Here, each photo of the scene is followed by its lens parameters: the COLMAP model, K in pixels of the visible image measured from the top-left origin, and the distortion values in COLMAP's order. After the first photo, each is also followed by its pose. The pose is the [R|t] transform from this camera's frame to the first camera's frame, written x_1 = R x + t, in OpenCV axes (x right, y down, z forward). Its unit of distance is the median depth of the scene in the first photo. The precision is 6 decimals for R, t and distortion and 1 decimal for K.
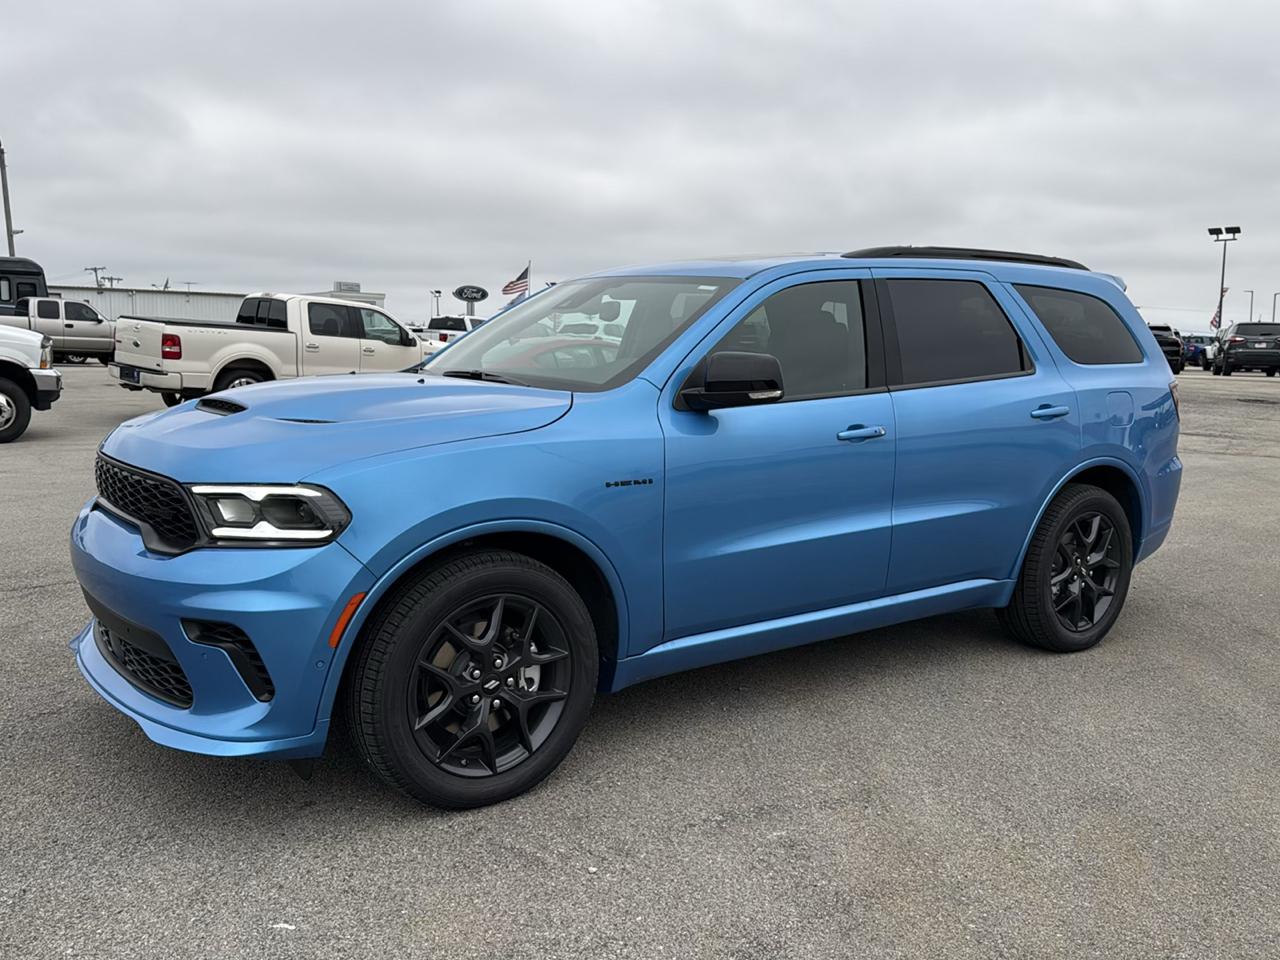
lens RADIAL K [[1130.6, 0, 641.9], [0, 1130.6, 487.8], [0, 0, 1]] dist [0.156639, -0.295247]
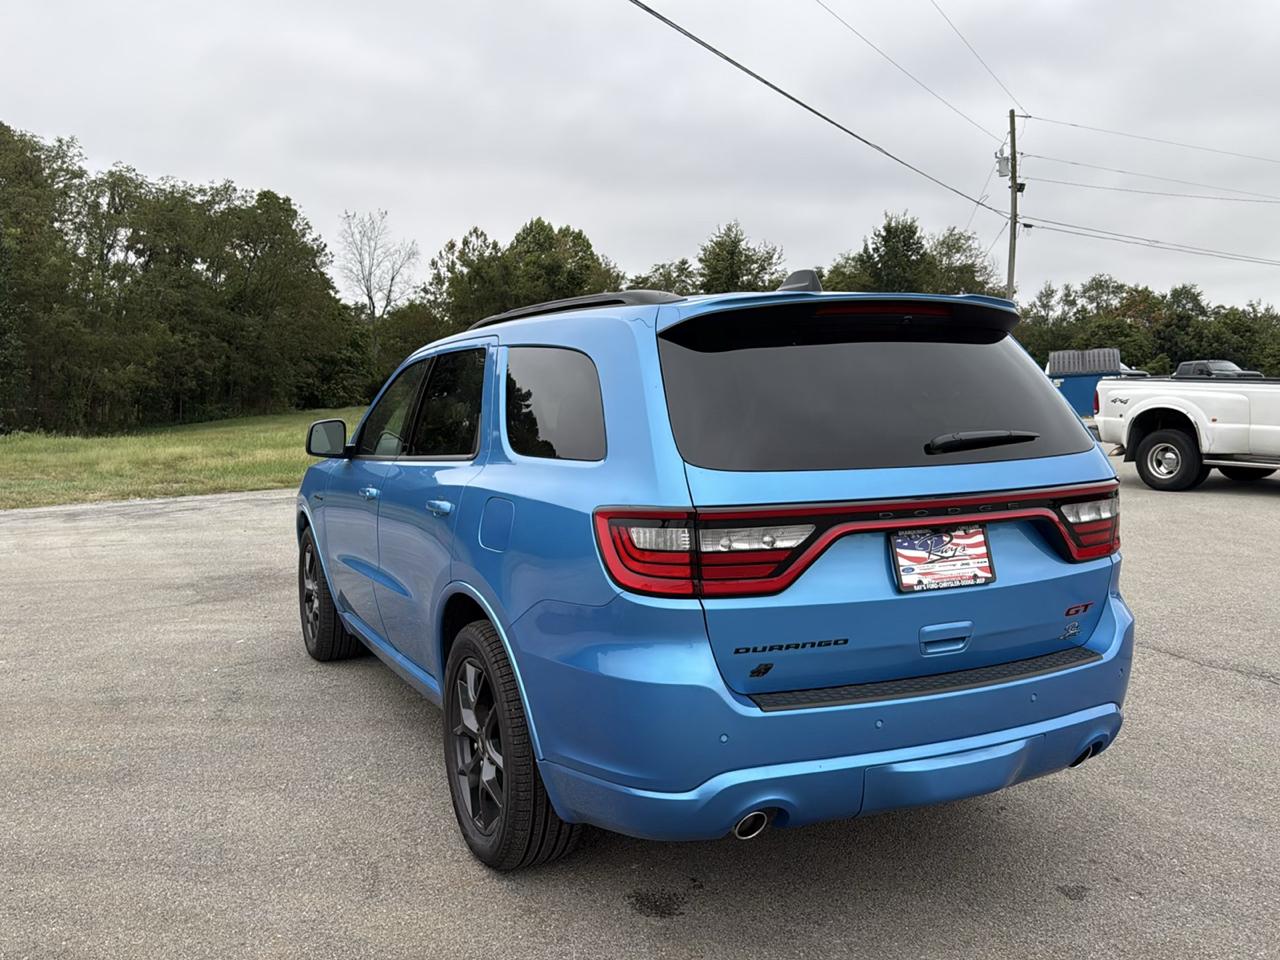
lens RADIAL K [[1130.6, 0, 641.9], [0, 1130.6, 487.8], [0, 0, 1]] dist [0.156639, -0.295247]
pose [[-0.191521, 0.074297, -0.978672, 1.361393], [-0.121475, 0.987670, 0.098752, -0.214382], [0.973942, 0.137797, -0.180134, 1.573818]]
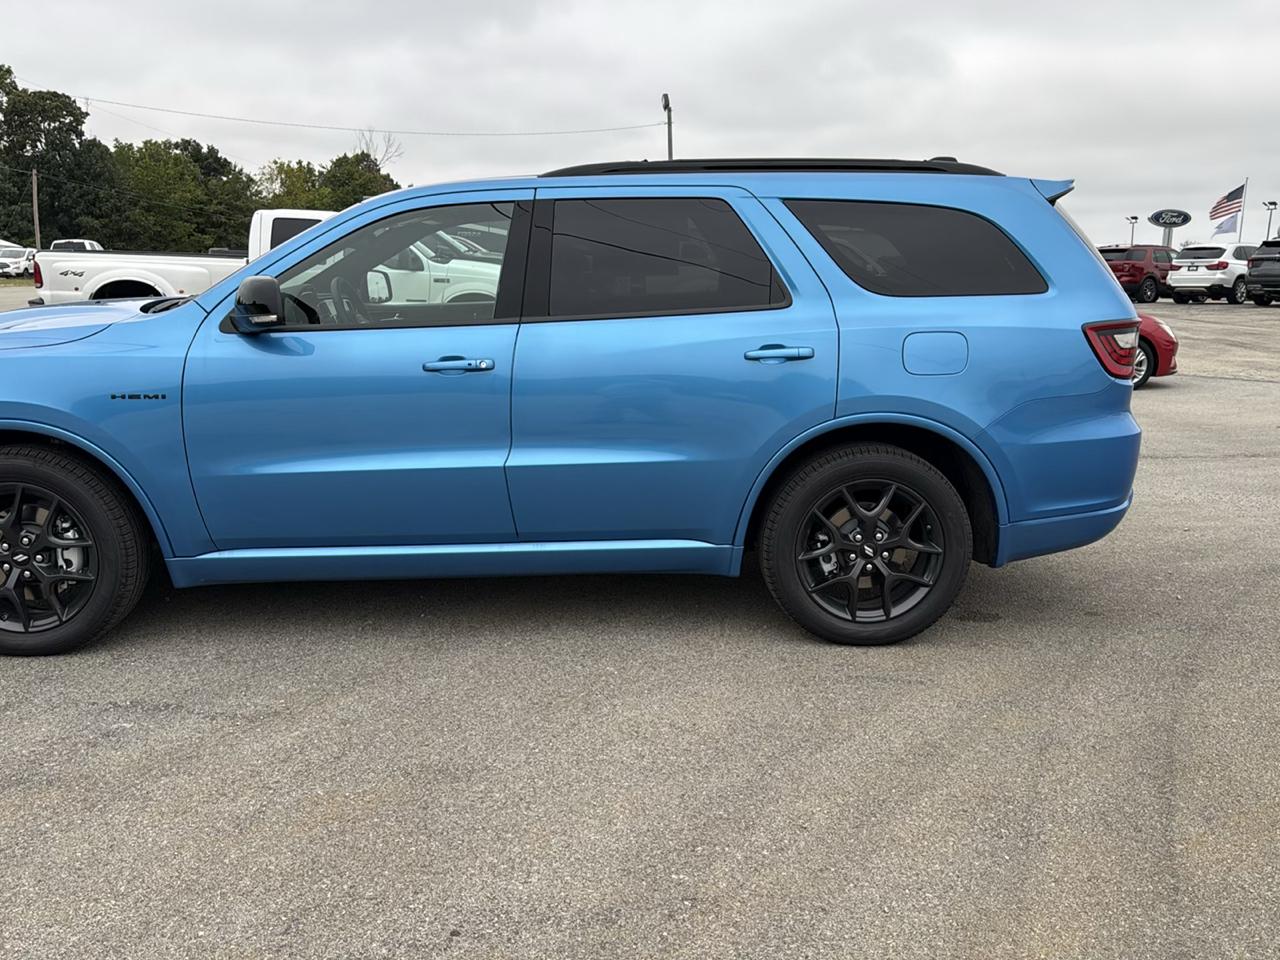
lens RADIAL K [[1130.6, 0, 641.9], [0, 1130.6, 487.8], [0, 0, 1]] dist [0.156639, -0.295247]
pose [[0.825184, 0.097845, -0.556326, 0.915460], [-0.066300, 0.994853, 0.076629, -0.030997], [0.560960, -0.026349, 0.827424, 0.311575]]
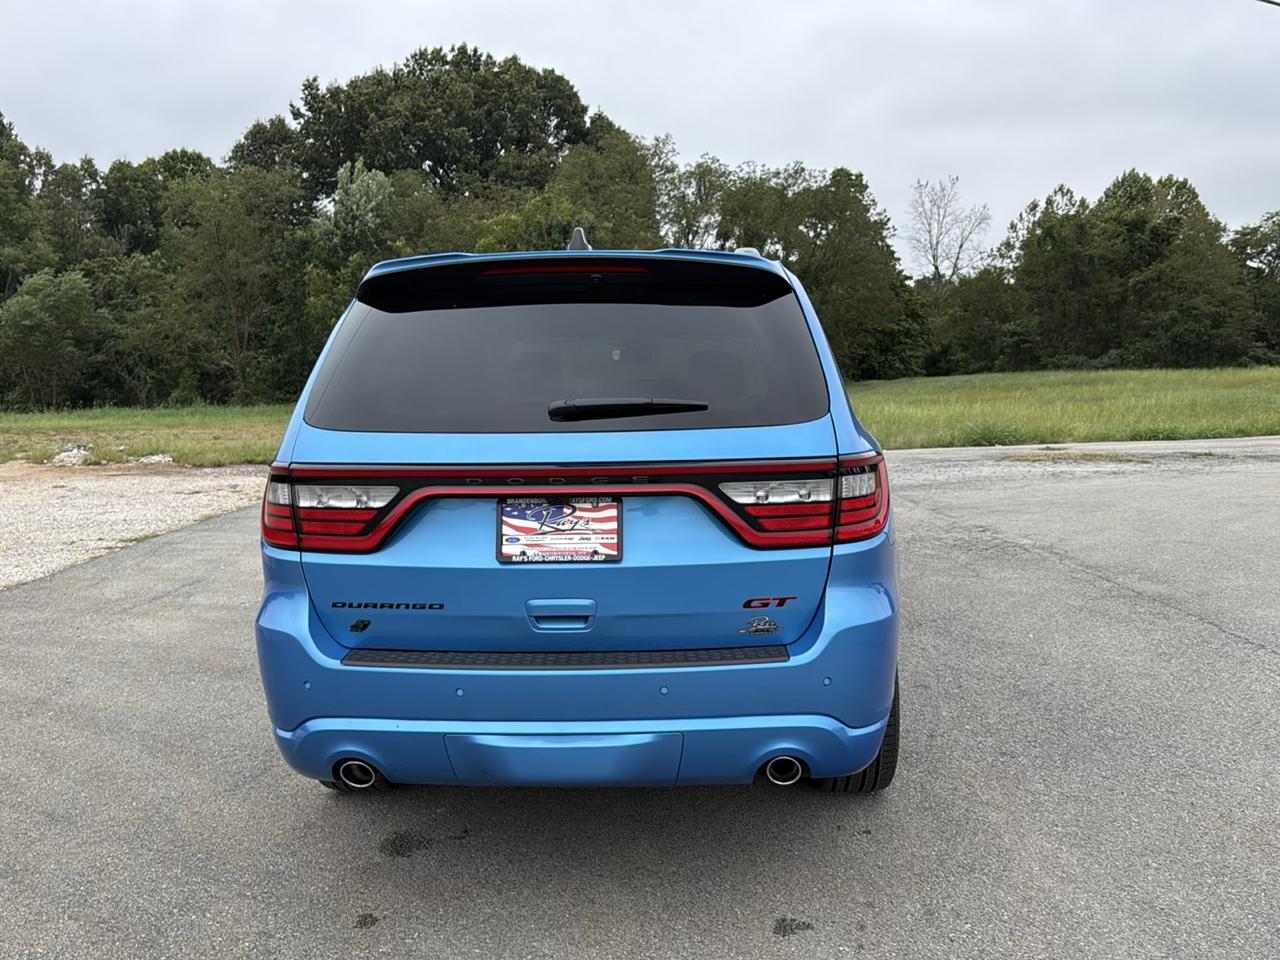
lens RADIAL K [[1130.6, 0, 641.9], [0, 1130.6, 487.8], [0, 0, 1]] dist [0.156639, -0.295247]
pose [[-0.639694, 0.075809, -0.764882, 1.098673], [-0.098636, 0.978800, 0.179503, -0.276882], [0.762275, 0.190272, -0.618655, 2.109229]]
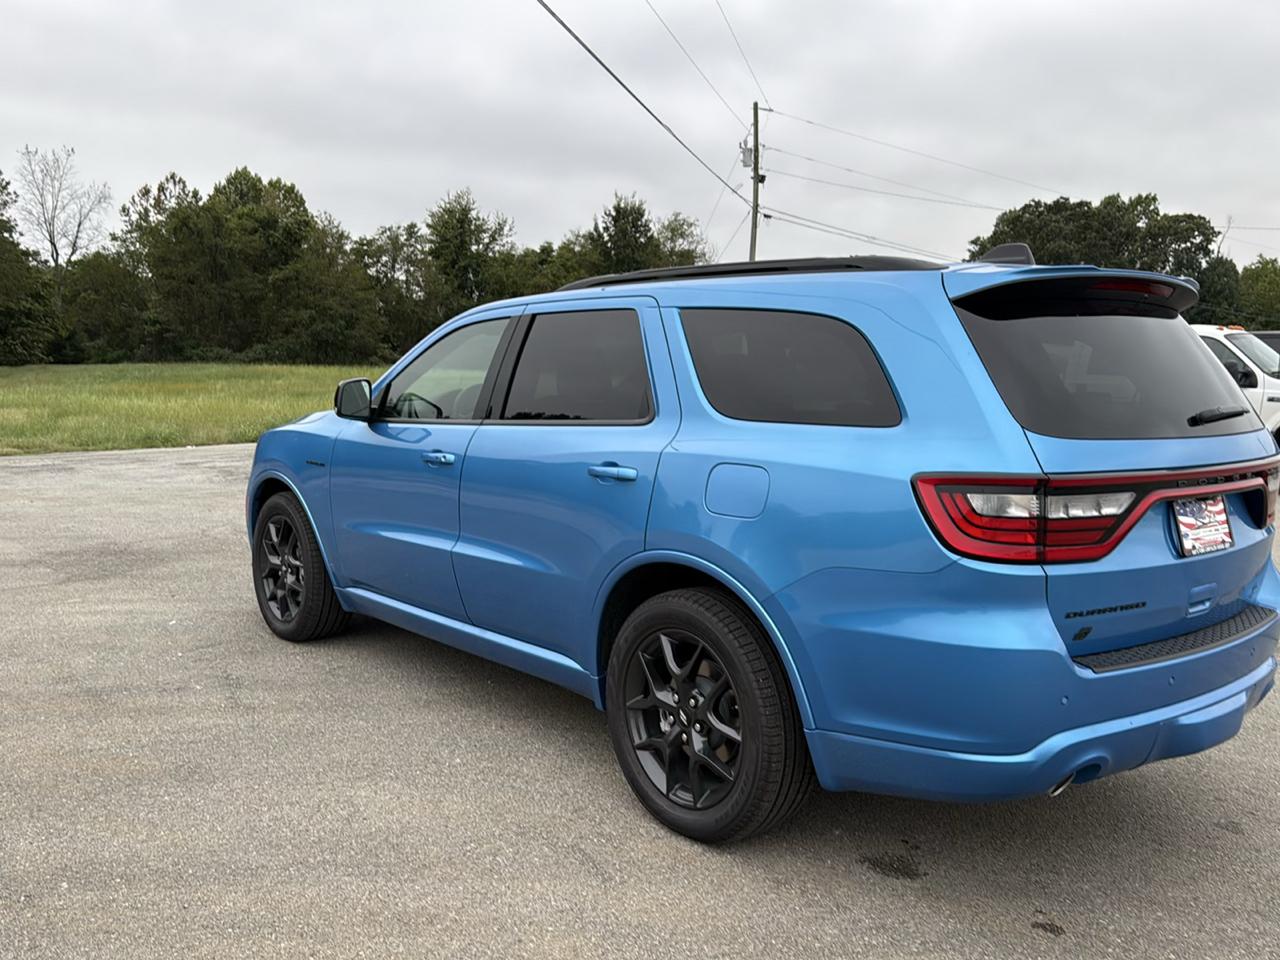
lens RADIAL K [[1128.4, 0, 645.0], [0, 1128.4, 485.0], [0, 0, 1]] dist [0.210883, -0.462301]
pose [[0.060193, 0.094020, -0.993749, 1.370047], [-0.153771, 0.984544, 0.083835, -0.153510], [0.986271, 0.147764, 0.073720, 1.188794]]
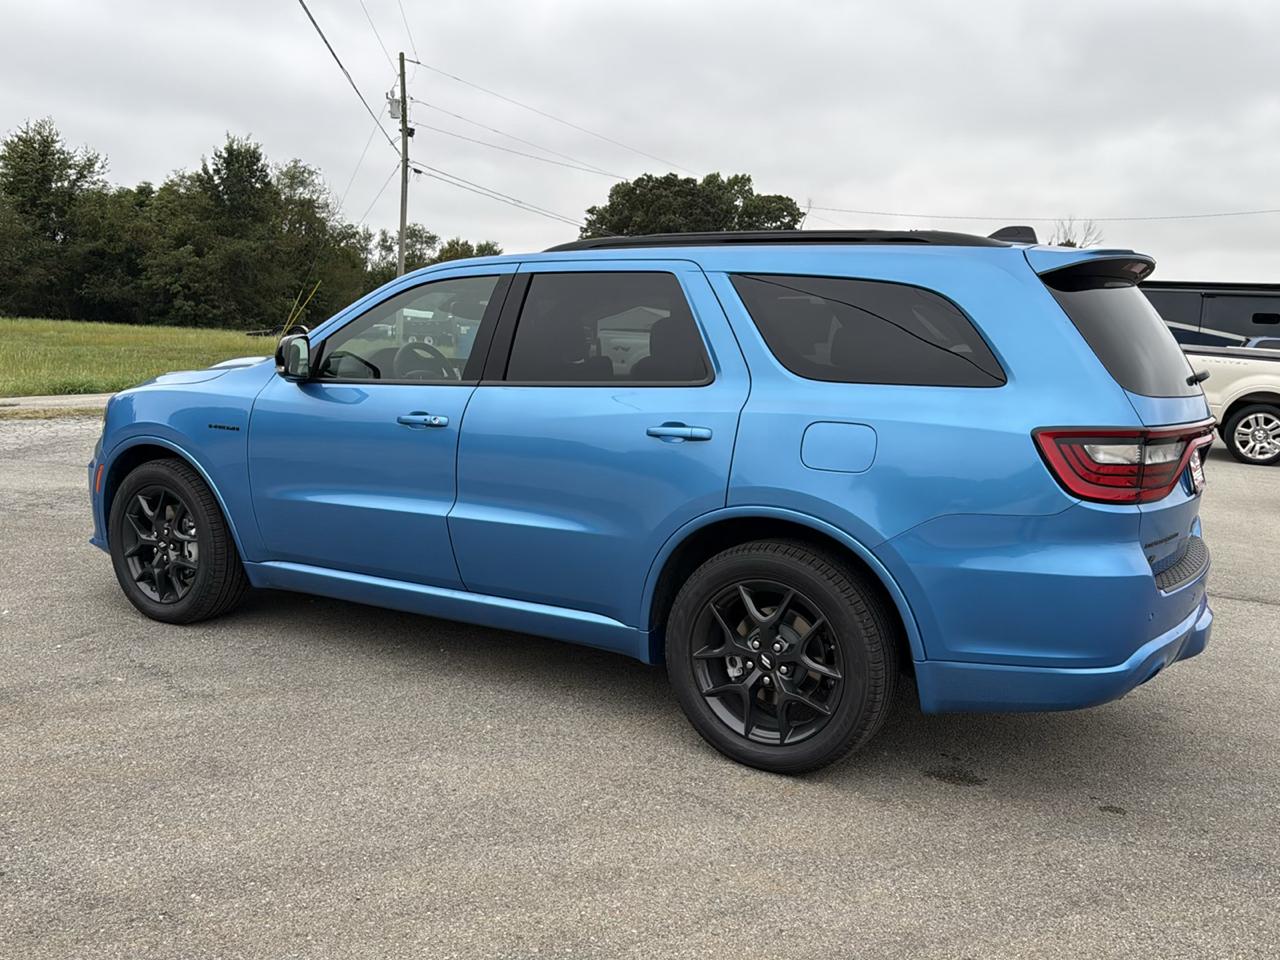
lens RADIAL K [[1130.6, 0, 641.9], [0, 1130.6, 487.8], [0, 0, 1]] dist [0.156639, -0.295247]
pose [[0.378357, 0.123394, -0.917398, 1.314331], [-0.156322, 0.985358, 0.068064, -0.095166], [0.912365, 0.117657, 0.392106, 0.829296]]
